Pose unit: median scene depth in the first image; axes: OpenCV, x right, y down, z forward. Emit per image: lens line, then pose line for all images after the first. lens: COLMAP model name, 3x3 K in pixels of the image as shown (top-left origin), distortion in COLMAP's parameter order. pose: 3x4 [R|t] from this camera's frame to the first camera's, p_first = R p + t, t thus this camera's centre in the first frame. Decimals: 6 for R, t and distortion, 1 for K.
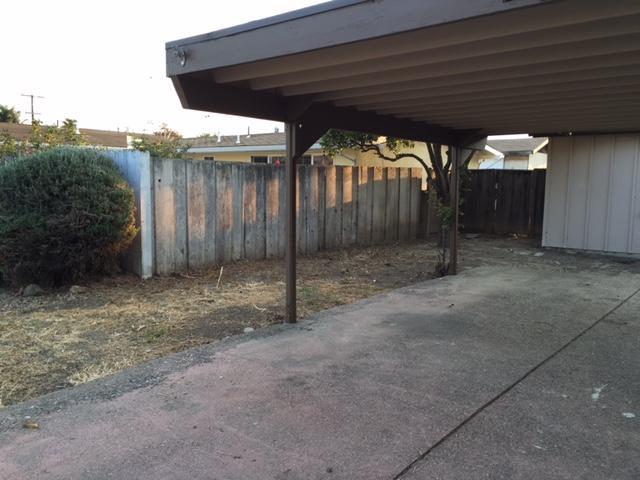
lens RADIAL K [[545.7, 0, 320.5], [0, 545.7, 243.5], [0, 0, 1]] dist [0.081774, -0.102811]
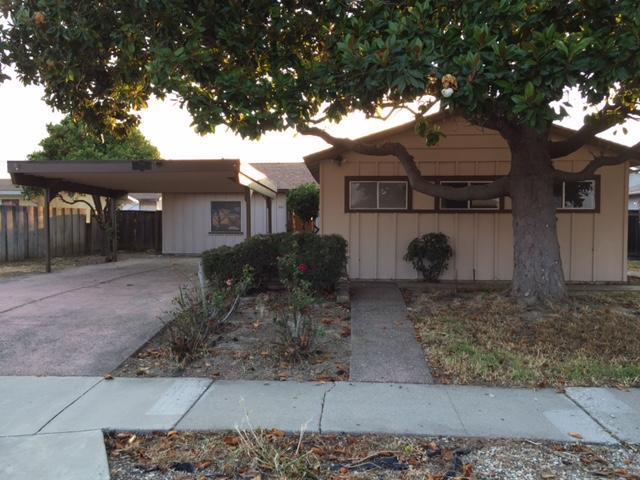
lens RADIAL K [[545.7, 0, 323.4], [0, 545.7, 240.8], [0, 0, 1]] dist [0.081774, -0.102811]
pose [[0.804195, -0.022688, 0.593932, -0.358155], [0.072116, 0.995613, -0.059615, 0.165318], [-0.589974, 0.090774, 0.802303, -1.127799]]
